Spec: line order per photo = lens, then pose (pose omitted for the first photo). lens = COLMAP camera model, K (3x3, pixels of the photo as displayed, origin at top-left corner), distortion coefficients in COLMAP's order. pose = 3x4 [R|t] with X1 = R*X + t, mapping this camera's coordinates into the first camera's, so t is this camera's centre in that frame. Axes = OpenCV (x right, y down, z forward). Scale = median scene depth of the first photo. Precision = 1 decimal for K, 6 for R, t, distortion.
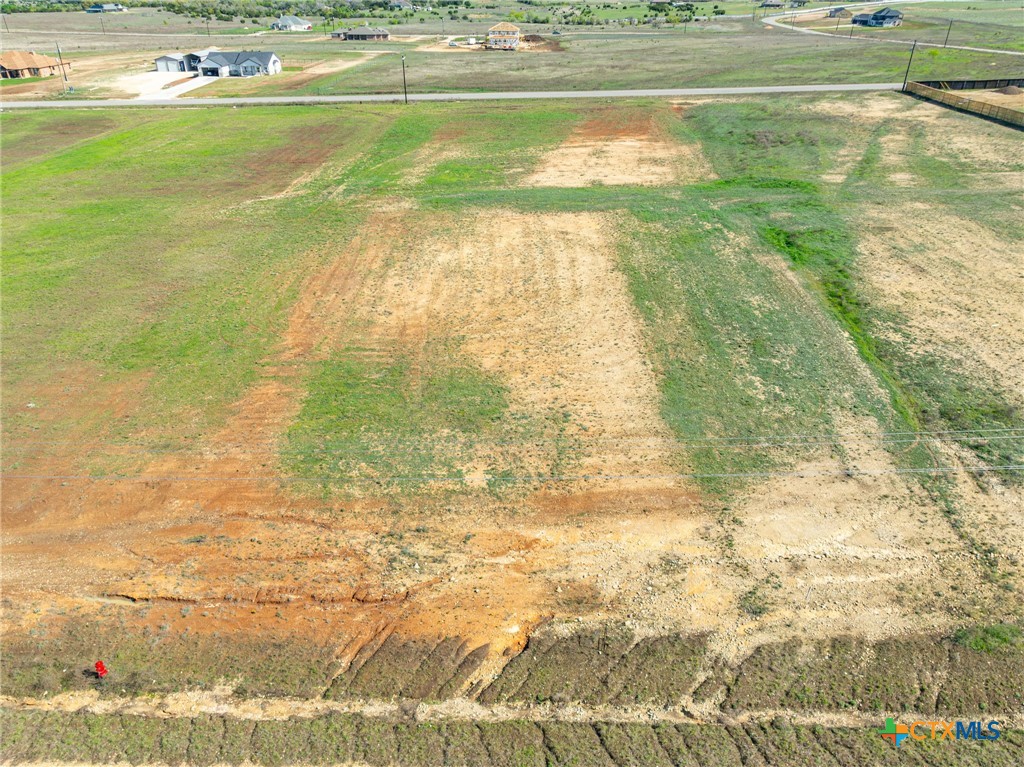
lens RADIAL K [[737.4, 0, 509.6], [0, 737.4, 380.4], [0, 0, 1]] dist [-0.011693, 0.003852]
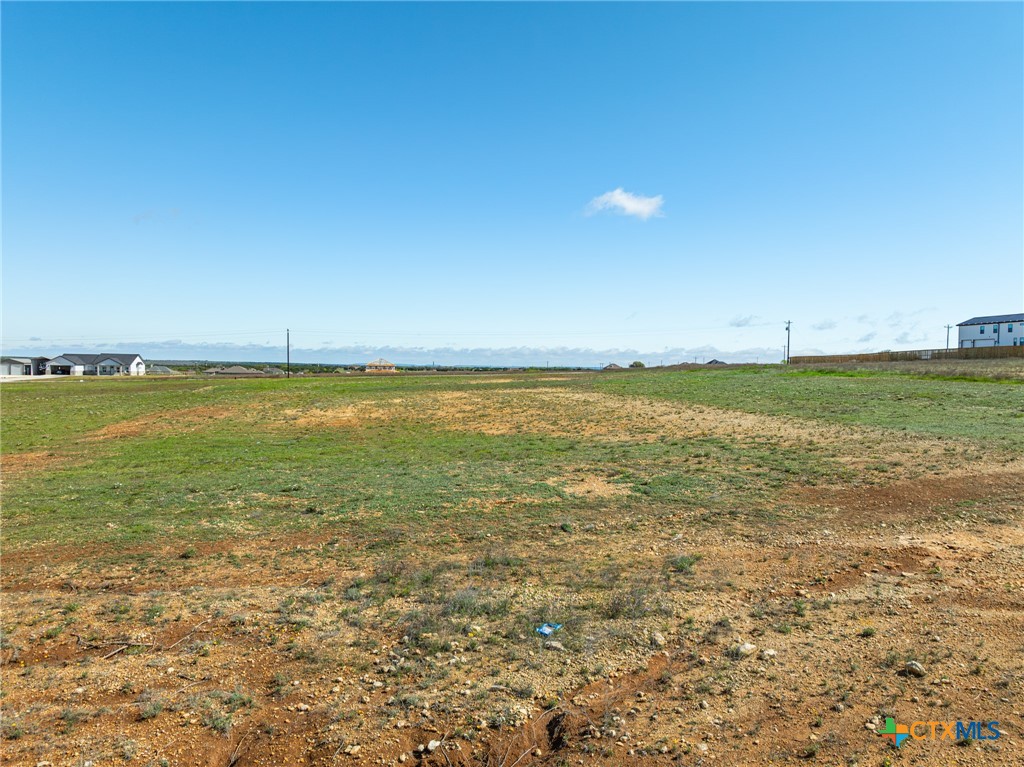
lens RADIAL K [[737.4, 0, 510.7], [0, 737.4, 391.2], [0, 0, 1]] dist [-0.011693, 0.003852]
pose [[0.983180, -0.000149, 0.182638, -0.028640], [0.082092, 0.893649, -0.441194, 0.046570], [-0.163148, 0.448767, 0.878630, 0.128955]]
